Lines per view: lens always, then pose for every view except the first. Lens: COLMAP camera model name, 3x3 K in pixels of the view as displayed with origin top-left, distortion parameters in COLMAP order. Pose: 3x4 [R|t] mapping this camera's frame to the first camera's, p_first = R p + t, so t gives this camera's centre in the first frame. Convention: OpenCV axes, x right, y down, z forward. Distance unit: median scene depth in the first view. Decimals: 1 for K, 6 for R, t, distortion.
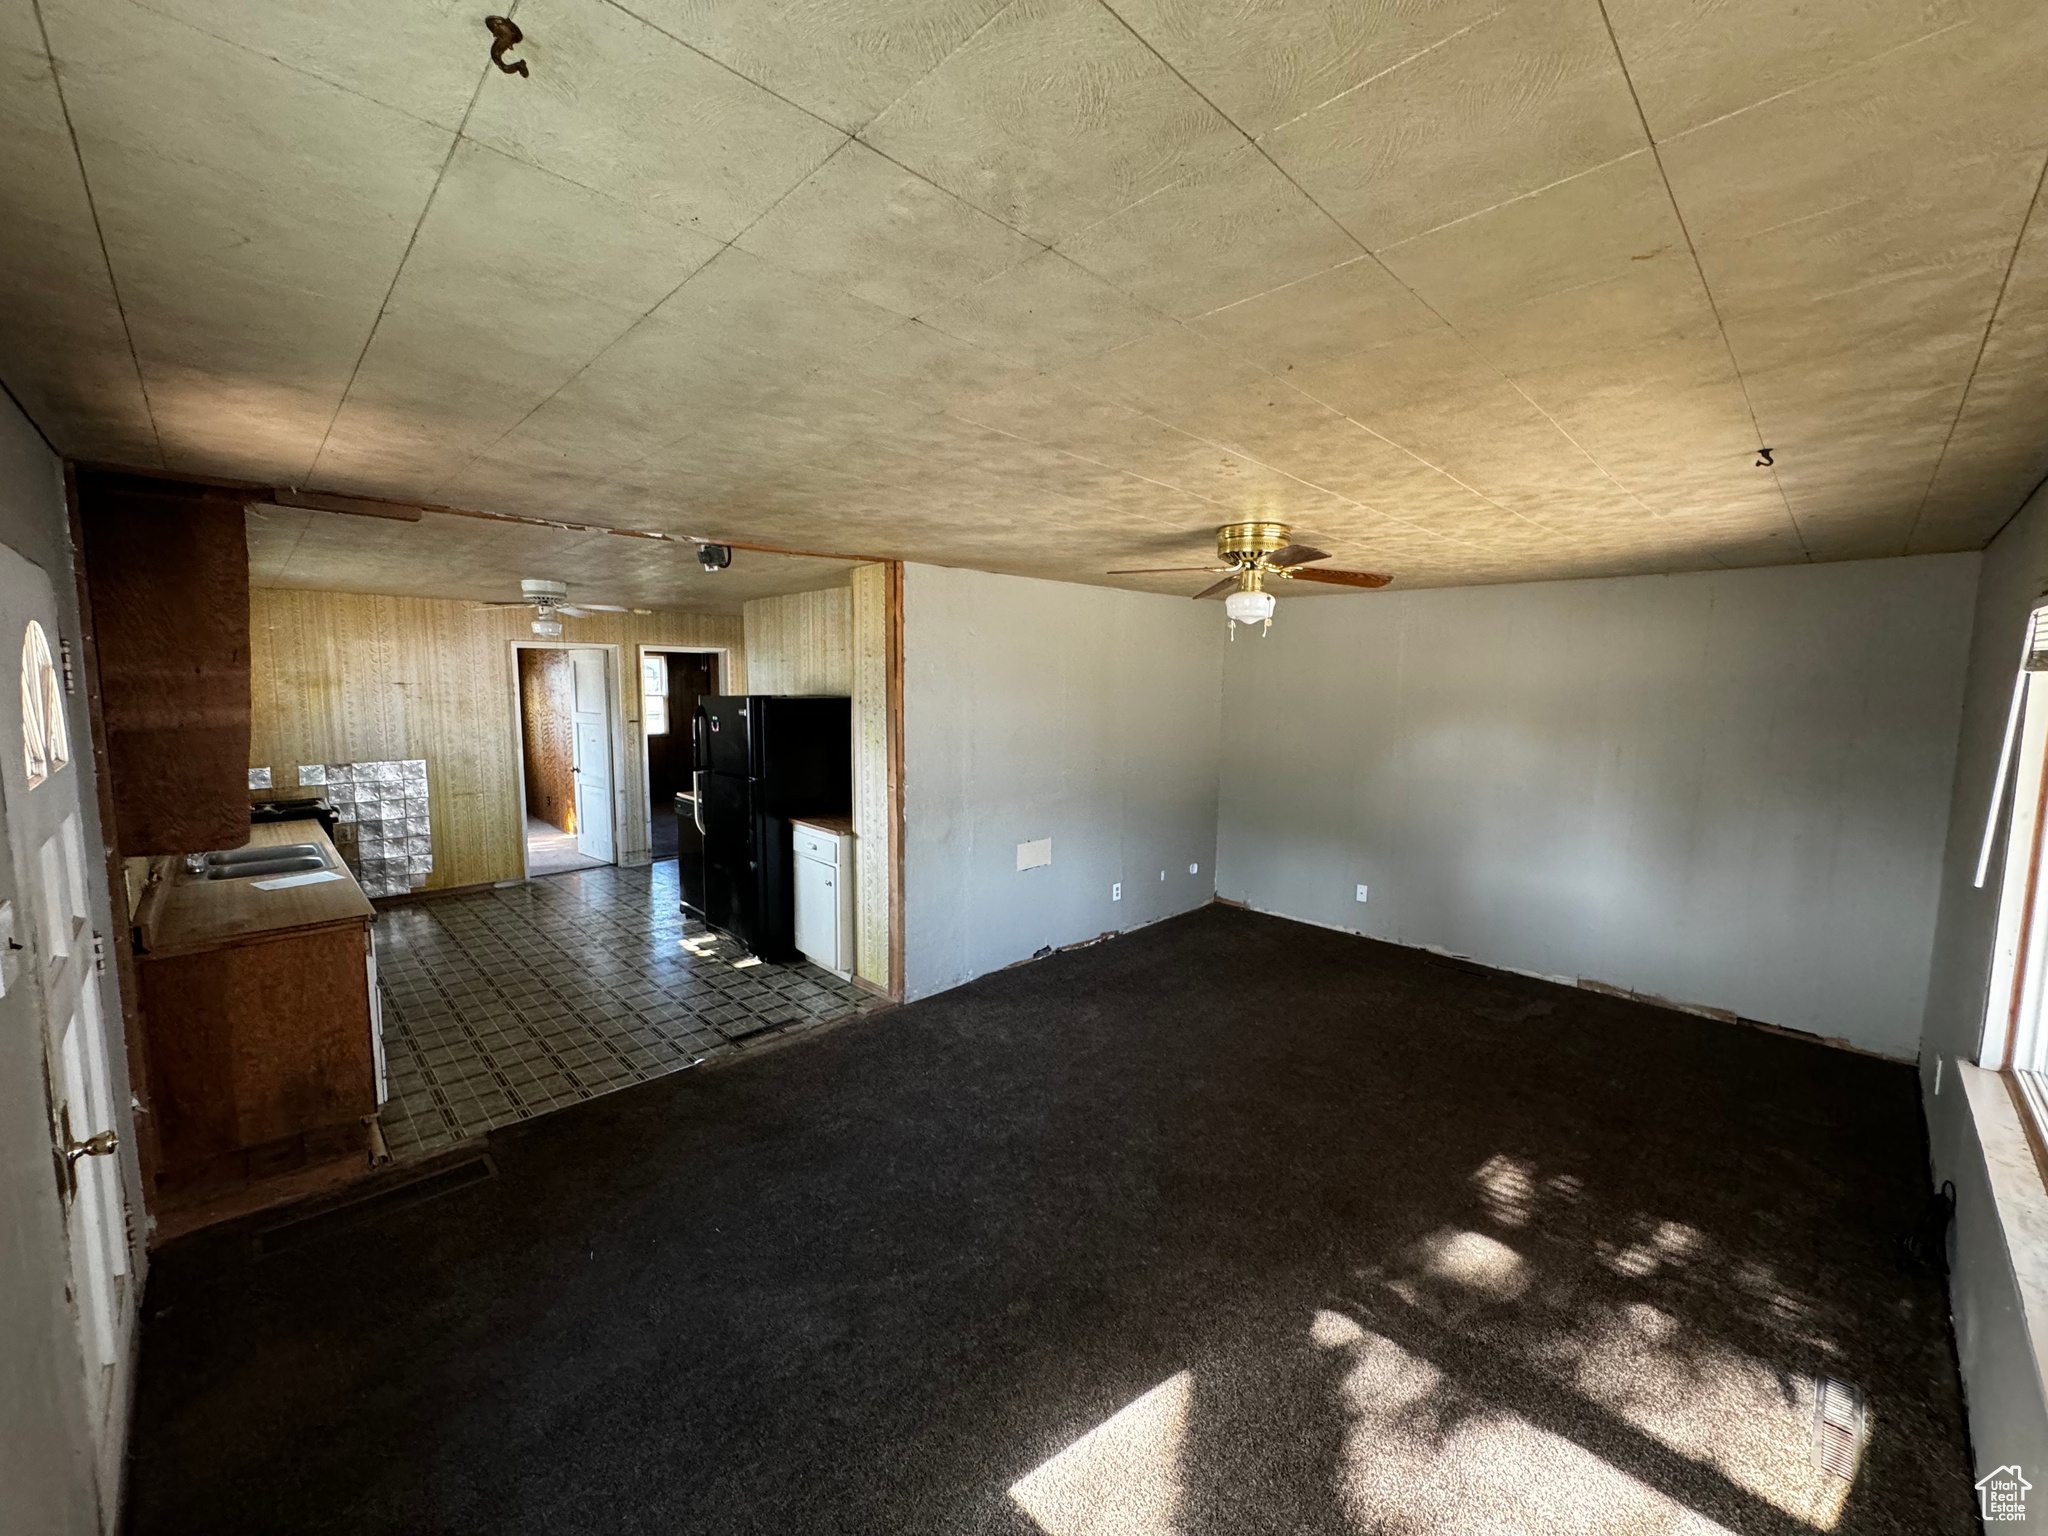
lens RADIAL K [[817.4, 0, 1024.0], [0, 817.4, 766.6], [0, 0, 1]] dist [0.000234, 0.000123]
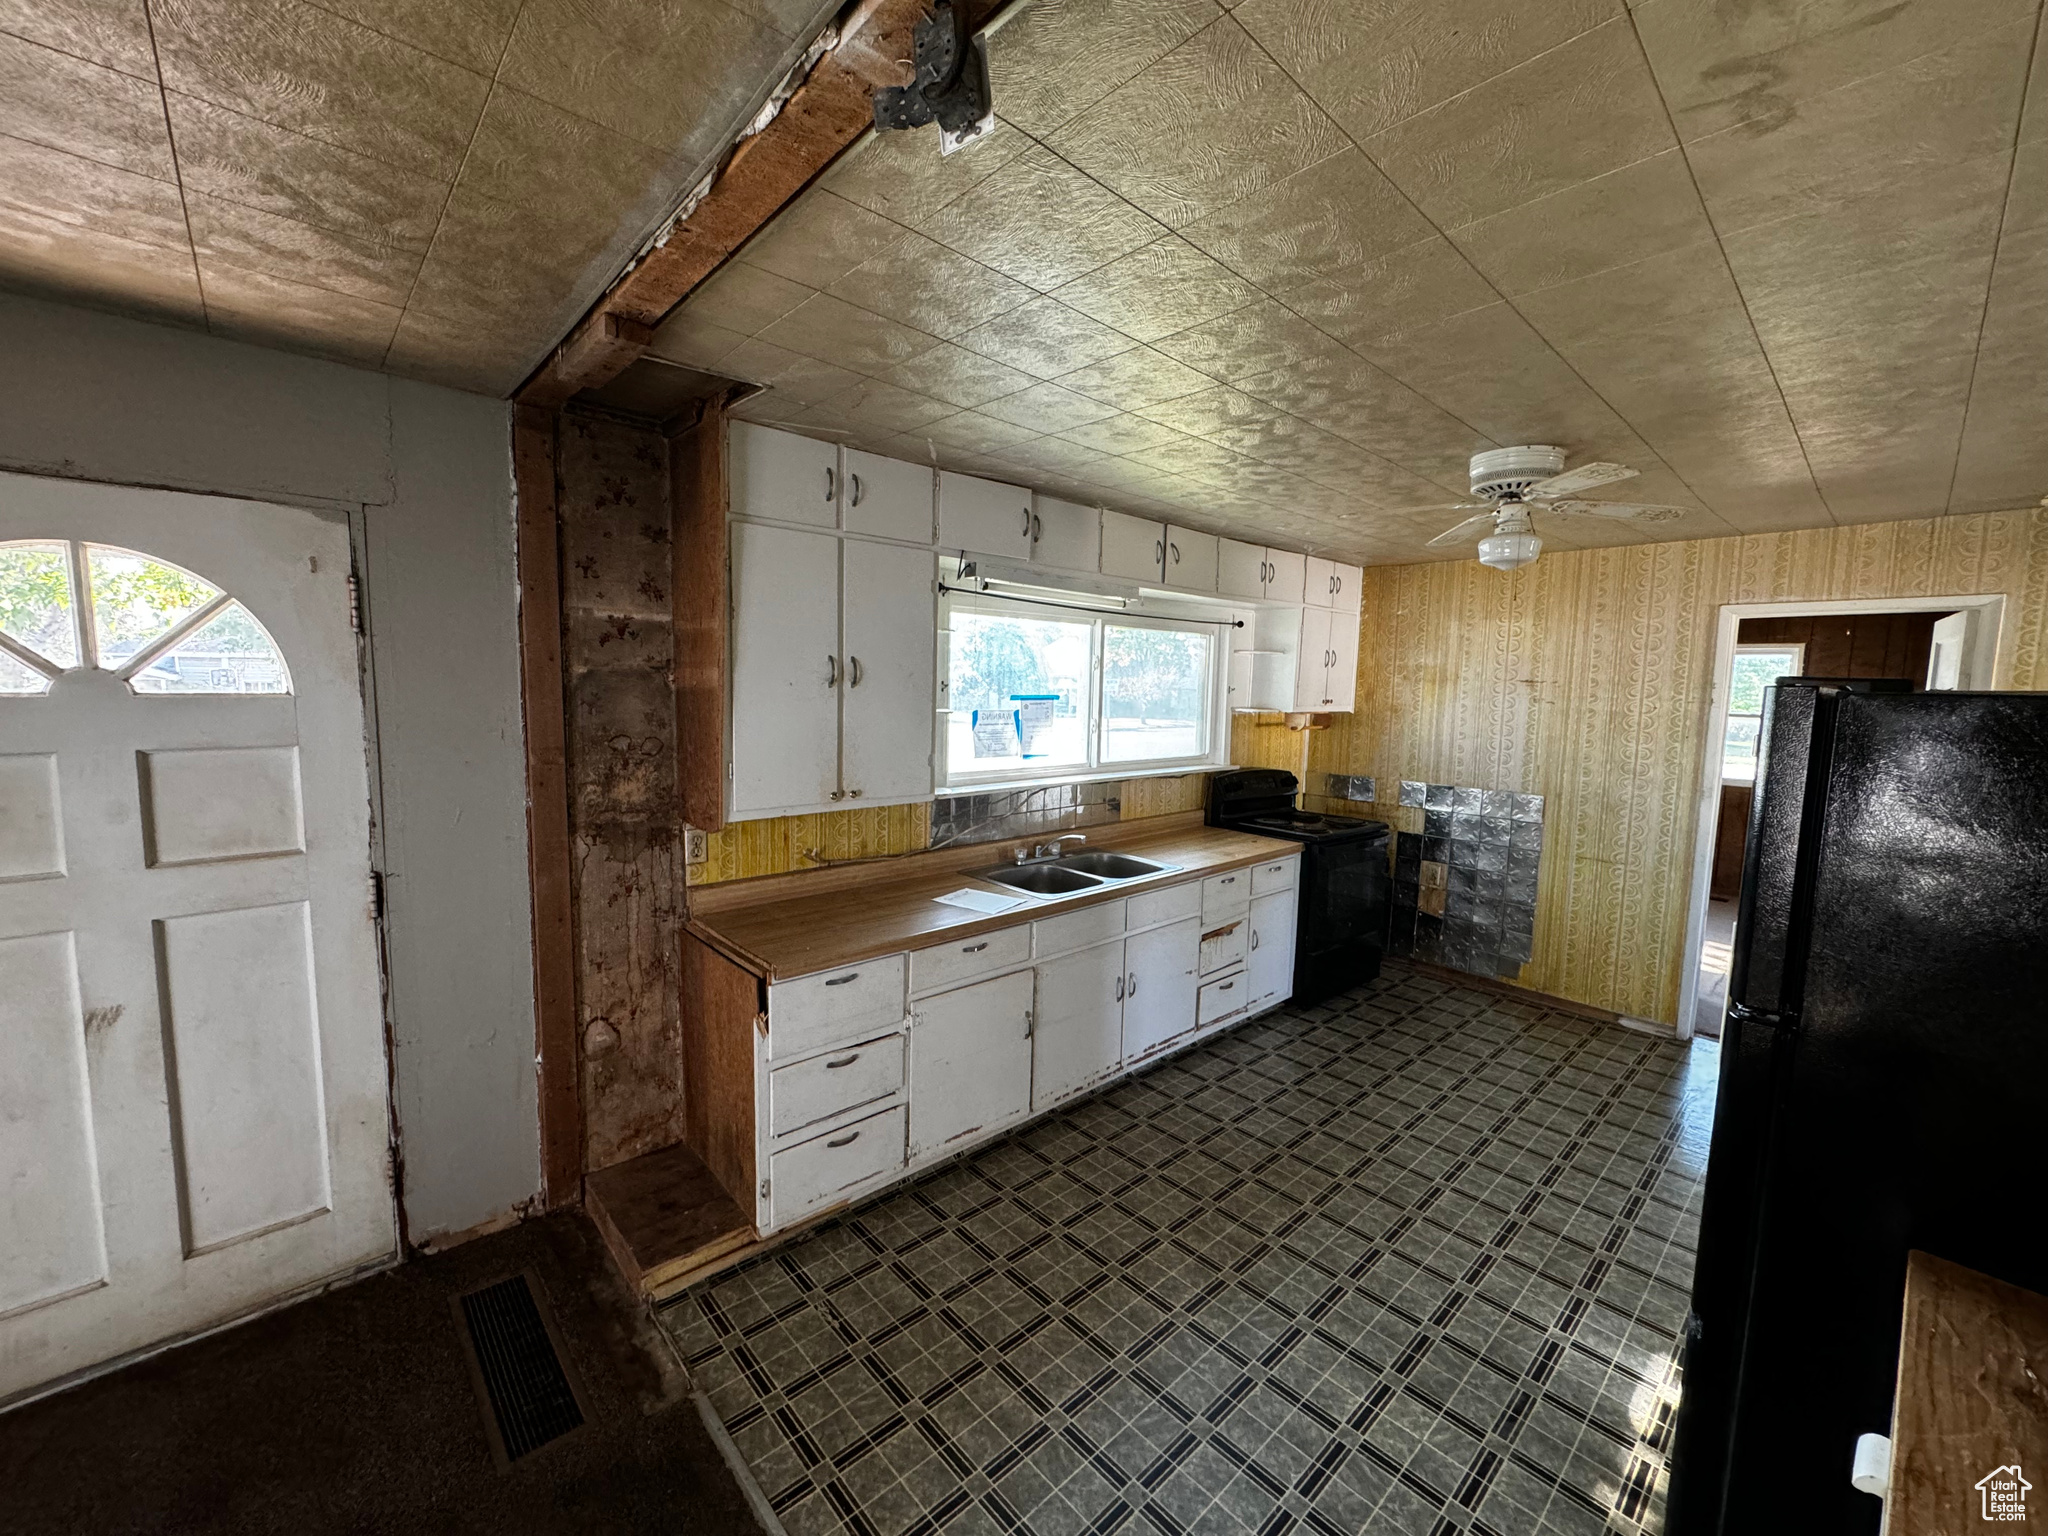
lens RADIAL K [[817.4, 0, 1017.9], [0, 817.4, 765.9], [0, 0, 1]] dist [0.000234, 0.000123]
pose [[-0.027959, 0.093289, -0.995246, -0.088654], [-0.131939, 0.986580, 0.096183, -0.058998], [0.990864, 0.134001, -0.015275, 0.854891]]
